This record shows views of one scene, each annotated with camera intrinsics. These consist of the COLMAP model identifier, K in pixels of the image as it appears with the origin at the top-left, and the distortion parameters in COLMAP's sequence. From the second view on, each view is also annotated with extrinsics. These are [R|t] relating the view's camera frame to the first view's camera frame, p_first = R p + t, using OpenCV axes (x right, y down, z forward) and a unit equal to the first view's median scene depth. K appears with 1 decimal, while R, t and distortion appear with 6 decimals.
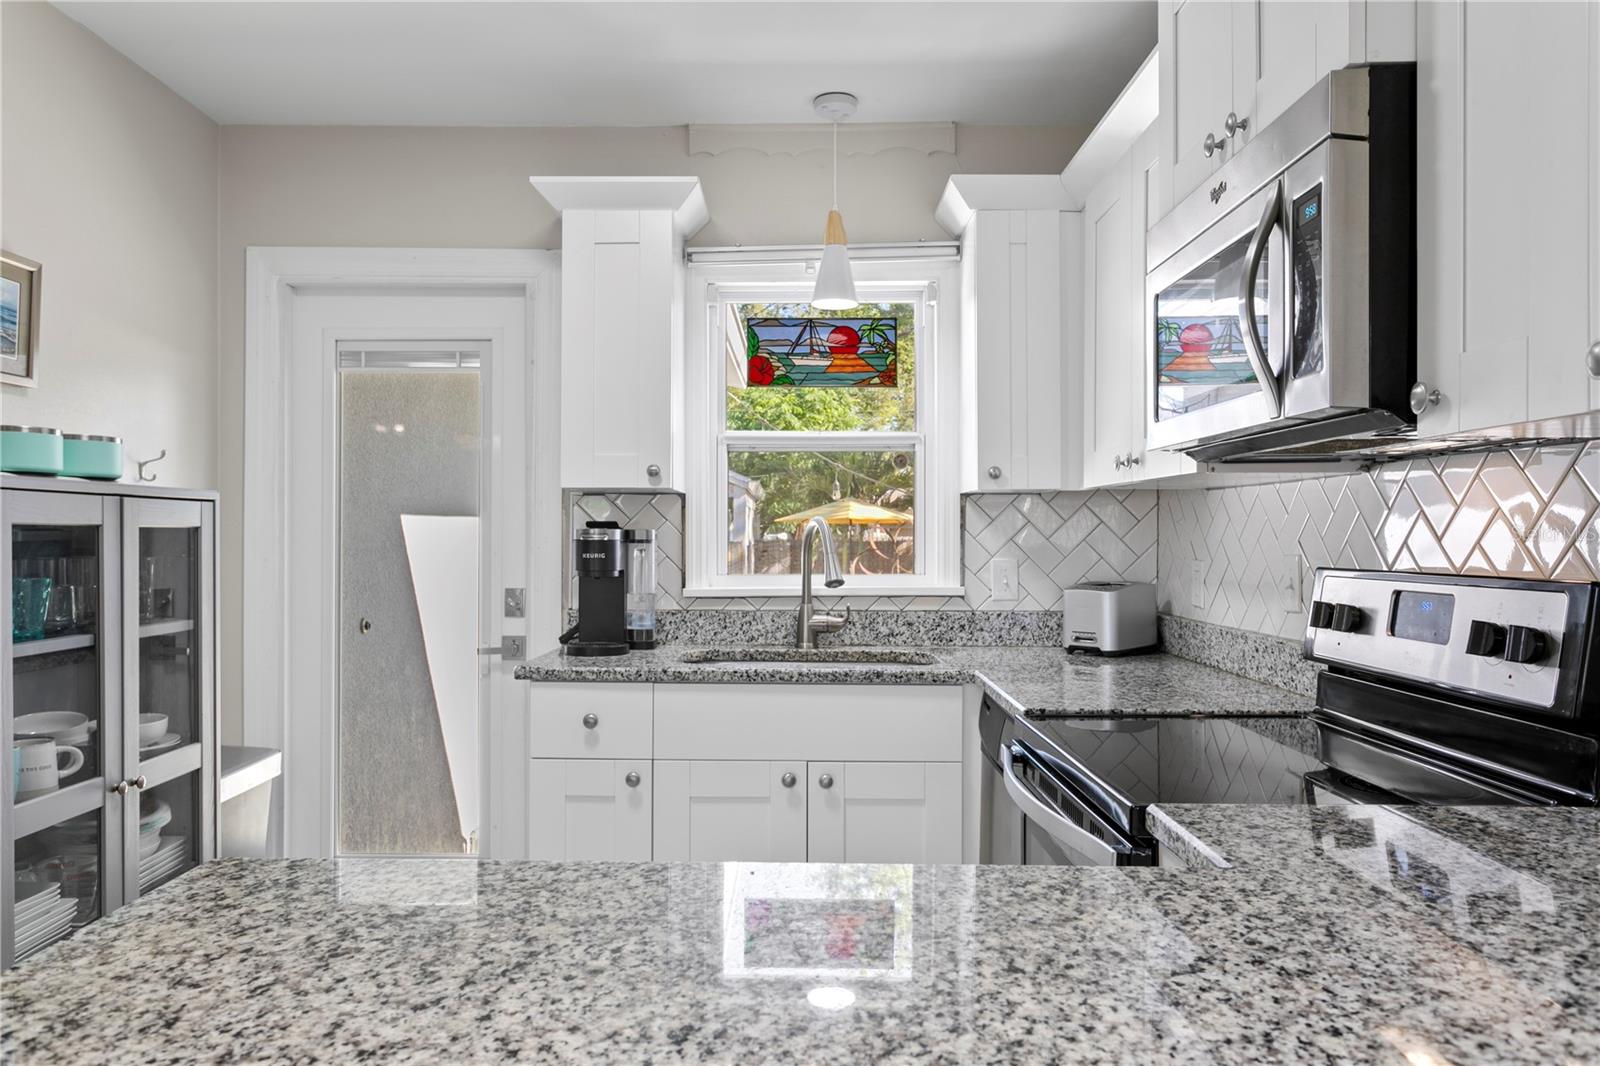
lens RADIAL K [[1158.0, 0, 782.6], [0, 1158.0, 528.5], [0, 0, 1]] dist [-0.003510, 0.001790]
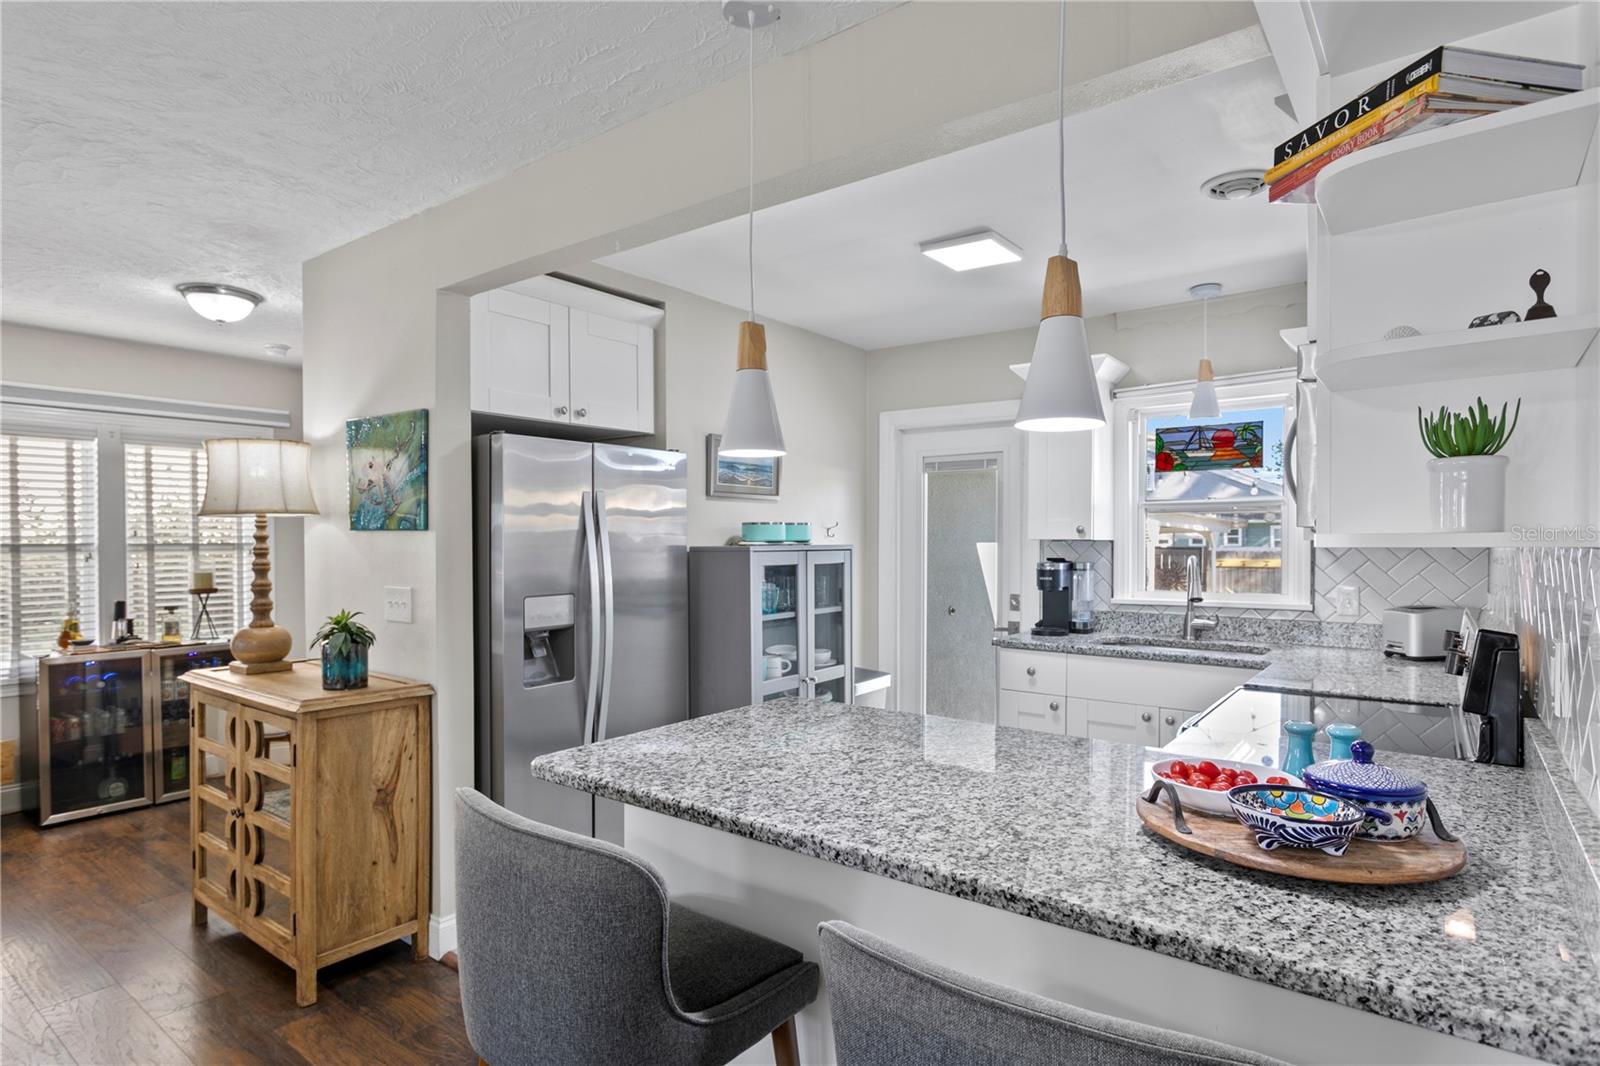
lens RADIAL K [[865.1, 0, 789.8], [0, 865.1, 543.6], [0, 0, 1]] dist [-0.003084, -0.000423]
pose [[0.807889, 0.002152, -0.589331, 0.277988], [0.005172, 0.999929, 0.010740, -0.042684], [0.589312, -0.011725, 0.807821, -0.264975]]
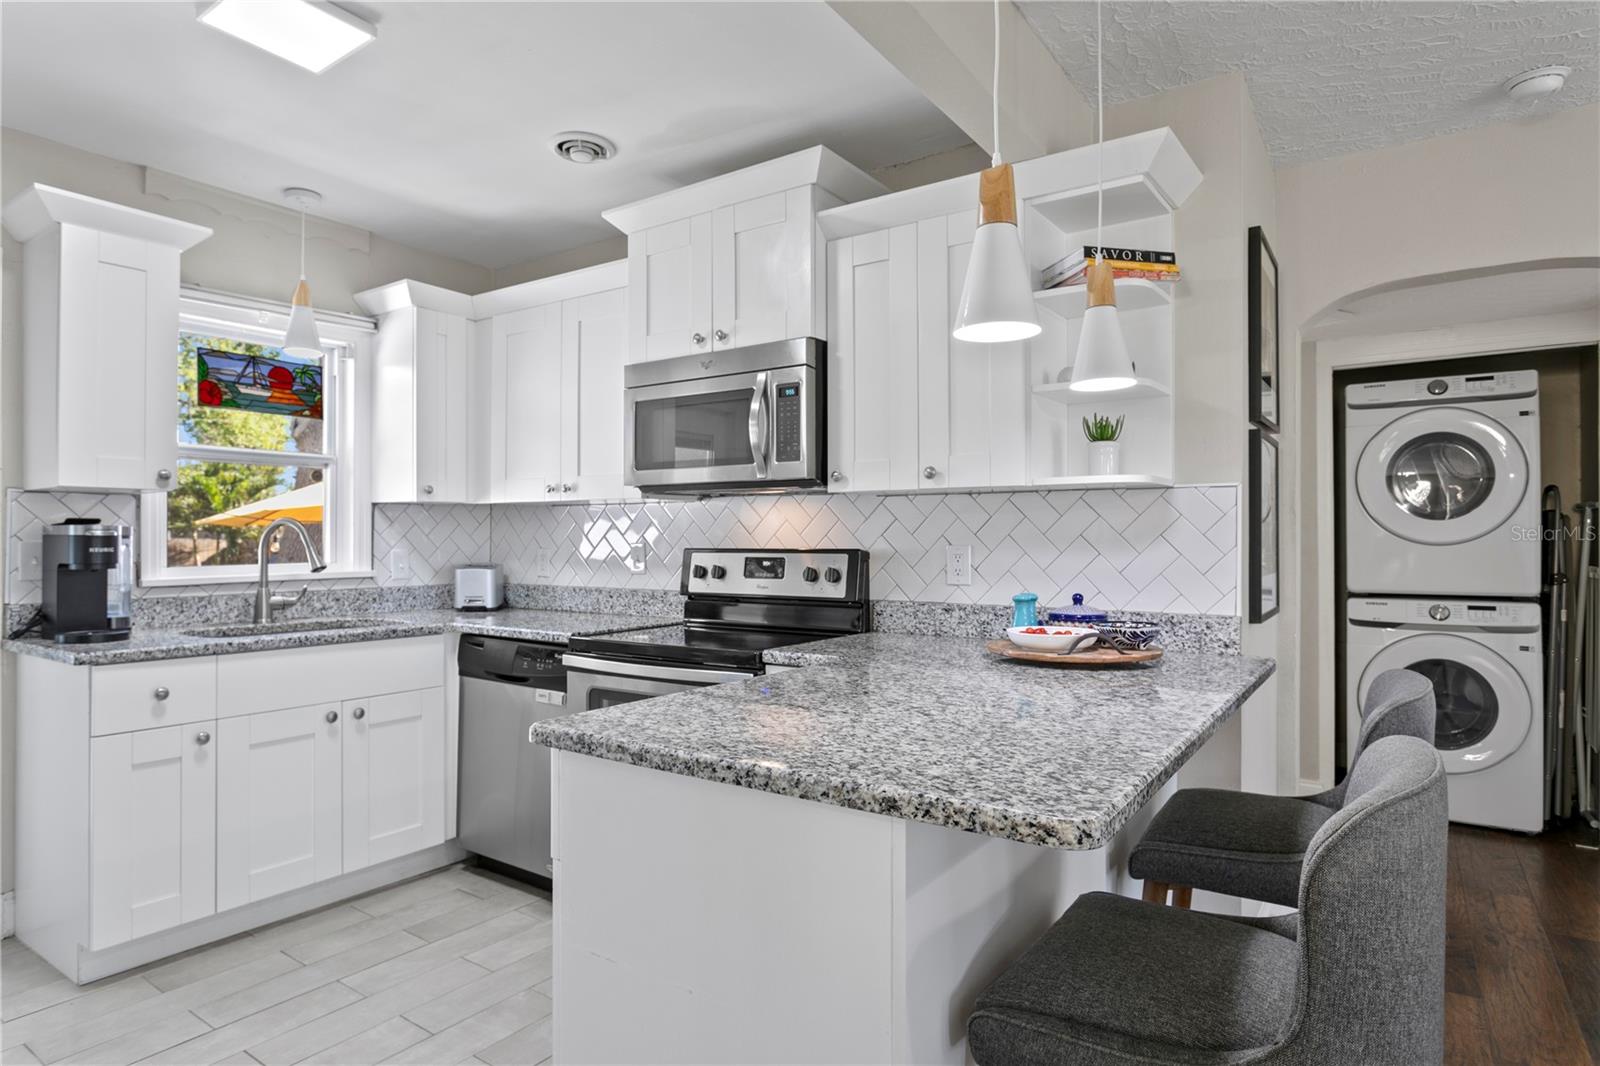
lens RADIAL K [[886.2, 0, 800.0], [0, 886.2, 533.0], [0, 0, 1]] dist [-0.004944, -0.000025]
pose [[0.549000, 0.004146, 0.835812, -0.468602], [-0.004151, 0.999989, -0.002233, 0.006368], [-0.835812, -0.002243, 0.549011, -0.000318]]
